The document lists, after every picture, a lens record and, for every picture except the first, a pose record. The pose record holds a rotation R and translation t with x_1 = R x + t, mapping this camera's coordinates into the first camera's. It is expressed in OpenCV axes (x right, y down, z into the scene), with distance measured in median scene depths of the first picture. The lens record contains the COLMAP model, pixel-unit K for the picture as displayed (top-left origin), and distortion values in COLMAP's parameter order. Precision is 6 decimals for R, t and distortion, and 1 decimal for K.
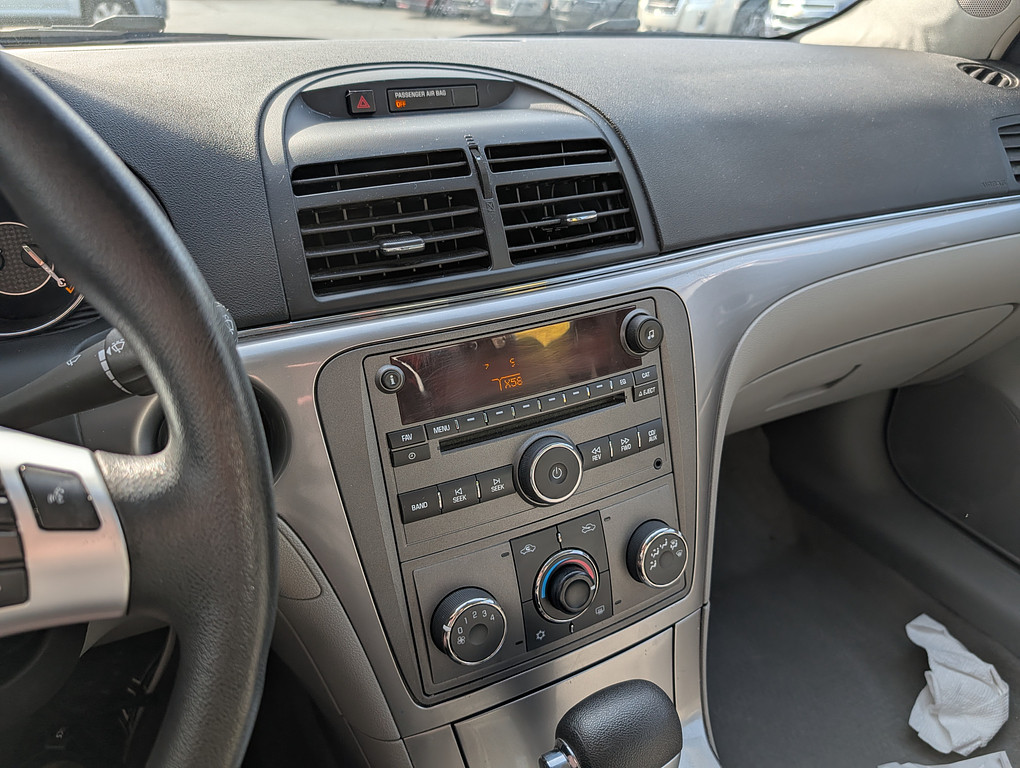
lens RADIAL K [[740.5, 0, 517.1], [0, 740.5, 384.0], [0, 0, 1]] dist [0.012148, -0.012218]
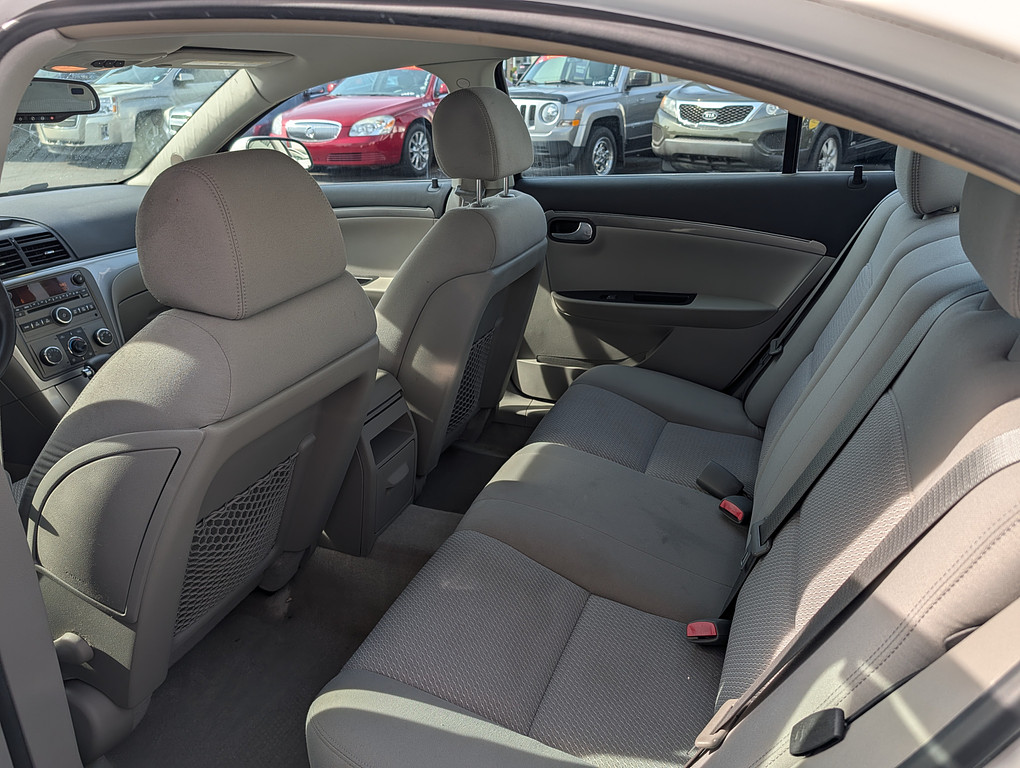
lens RADIAL K [[740.5, 0, 529.0], [0, 740.5, 371.3], [0, 0, 1]] dist [0.012148, -0.012218]
pose [[0.753307, -0.259934, 0.604121, -0.503393], [0.329882, 0.944008, -0.005169, 1.141786], [-0.568952, 0.203183, 0.796876, -3.186176]]
